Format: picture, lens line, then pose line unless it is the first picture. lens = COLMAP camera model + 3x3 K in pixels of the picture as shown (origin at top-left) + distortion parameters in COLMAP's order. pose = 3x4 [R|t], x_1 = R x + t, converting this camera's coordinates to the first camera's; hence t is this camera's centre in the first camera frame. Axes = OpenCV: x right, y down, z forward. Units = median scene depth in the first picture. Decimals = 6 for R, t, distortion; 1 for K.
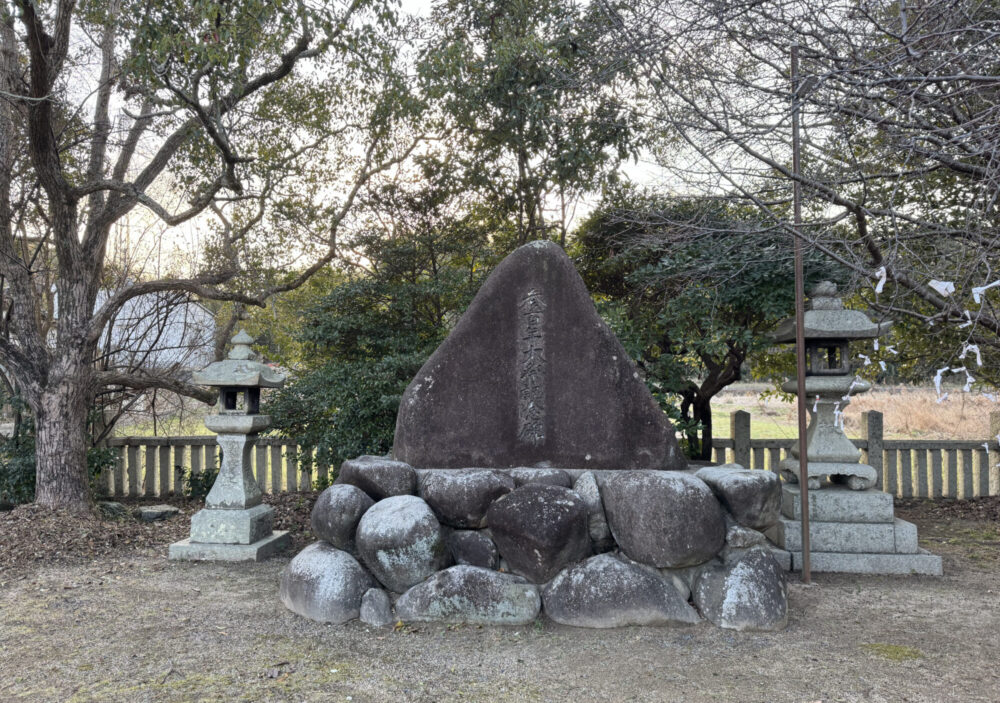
lens RADIAL K [[704.0, 0, 502.8], [0, 704.0, 347.3], [0, 0, 1]] dist [0.043162, -0.066302]
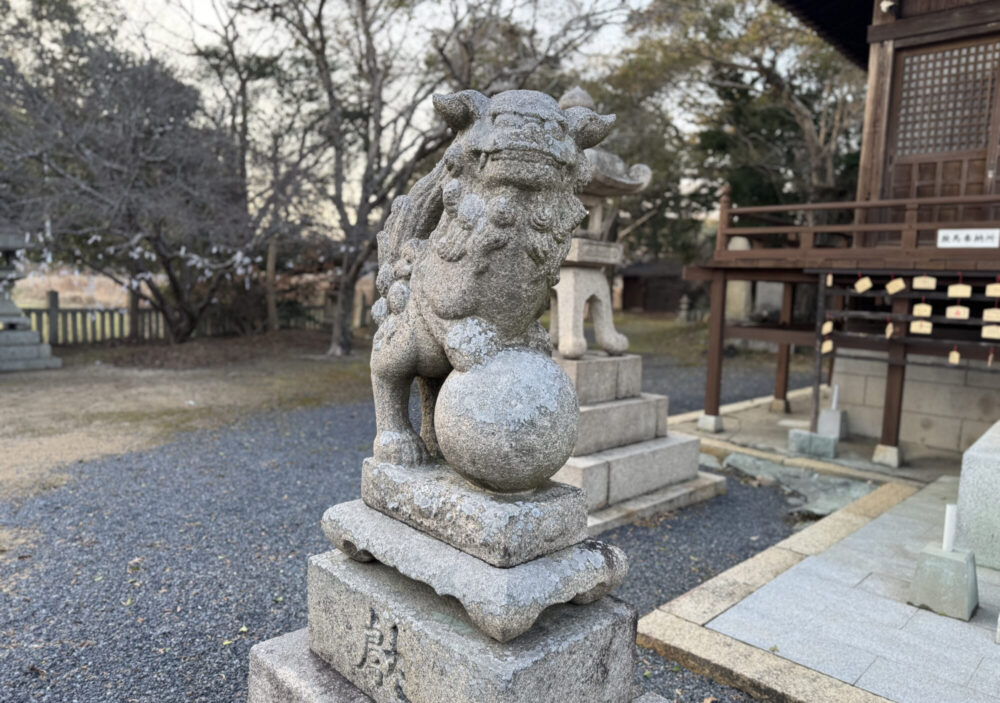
lens RADIAL K [[690.4, 0, 512.6], [0, 690.4, 348.2], [0, 0, 1]] dist [0.112646, -0.155943]
pose [[0.579239, -0.062209, 0.812781, -0.216175], [-0.078380, 0.988213, 0.131495, -0.083294], [-0.811381, -0.139873, 0.567535, -0.889983]]
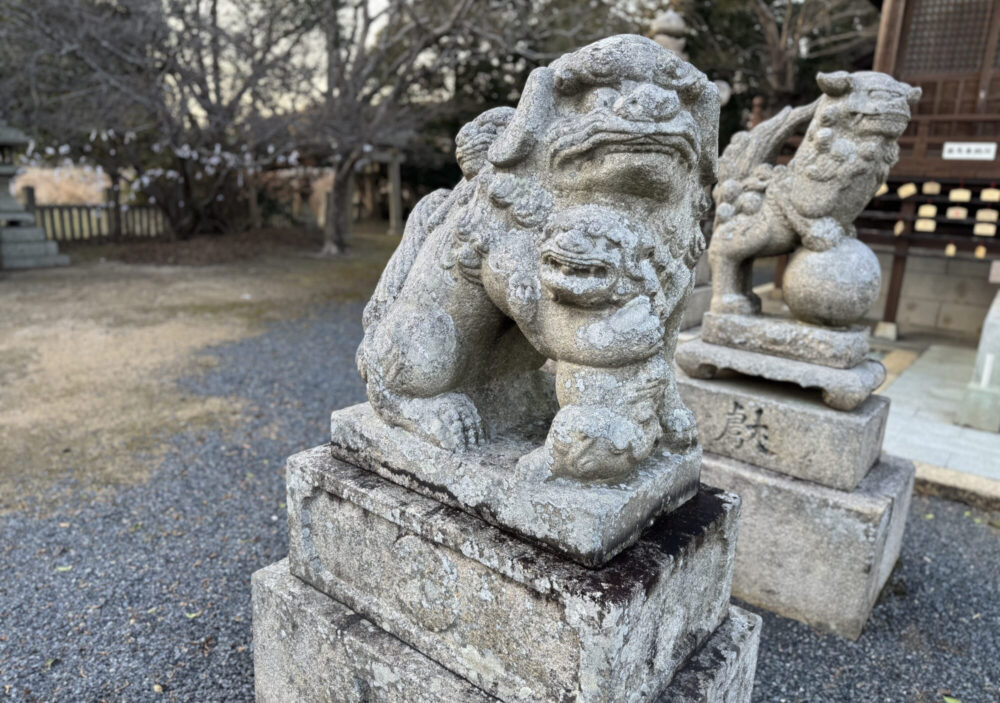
lens RADIAL K [[704.0, 0, 502.8], [0, 704.0, 347.3], [0, 0, 1]] dist [0.043162, -0.066302]
pose [[0.492447, -0.184266, 0.850613, -0.415520], [-0.089577, 0.961410, 0.260127, -0.078923], [-0.865720, -0.204294, 0.456938, -0.799877]]
